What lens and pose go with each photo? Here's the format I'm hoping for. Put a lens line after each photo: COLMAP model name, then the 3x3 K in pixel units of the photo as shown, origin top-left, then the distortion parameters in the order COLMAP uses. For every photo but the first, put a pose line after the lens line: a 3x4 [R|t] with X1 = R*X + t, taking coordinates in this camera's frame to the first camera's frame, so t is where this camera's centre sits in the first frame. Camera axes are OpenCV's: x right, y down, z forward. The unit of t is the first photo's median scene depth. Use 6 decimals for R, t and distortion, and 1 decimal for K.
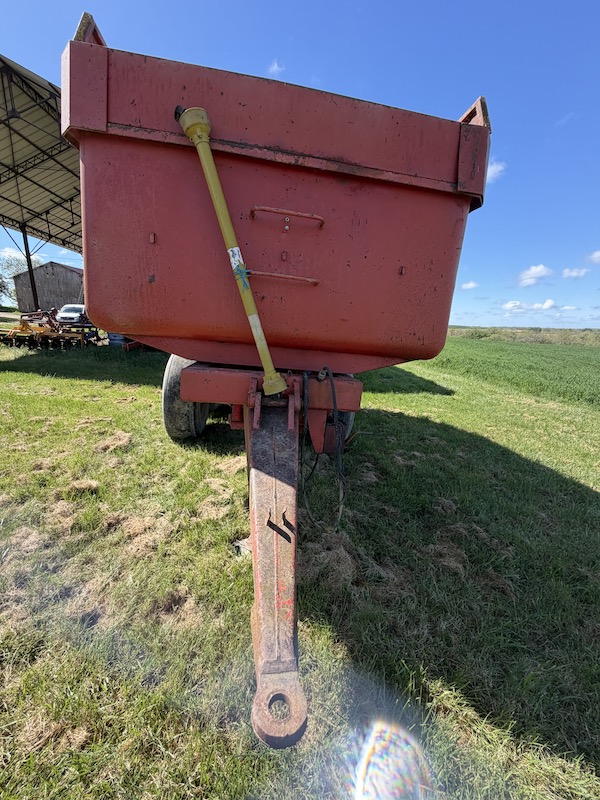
lens RADIAL K [[323.9, 0, 302.3], [0, 323.9, 396.1], [0, 0, 1]] dist [-0.000884, 0.000453]
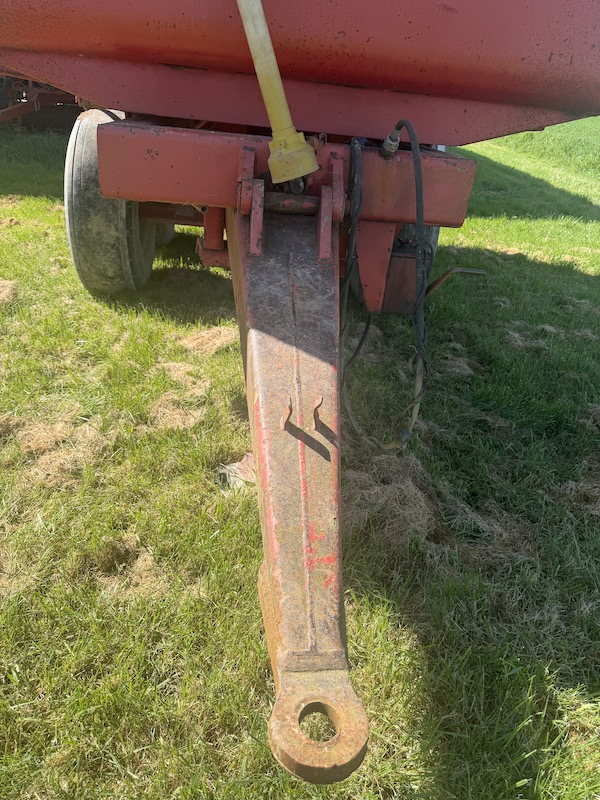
lens RADIAL K [[571.7, 0, 302.6], [0, 571.7, 397.5], [0, 0, 1]] dist [0.036605, -0.041557]
pose [[0.999327, 0.021813, -0.029498, -0.038380], [-0.013025, 0.962614, 0.270563, 0.070279], [0.034297, -0.269997, 0.962250, 0.090551]]
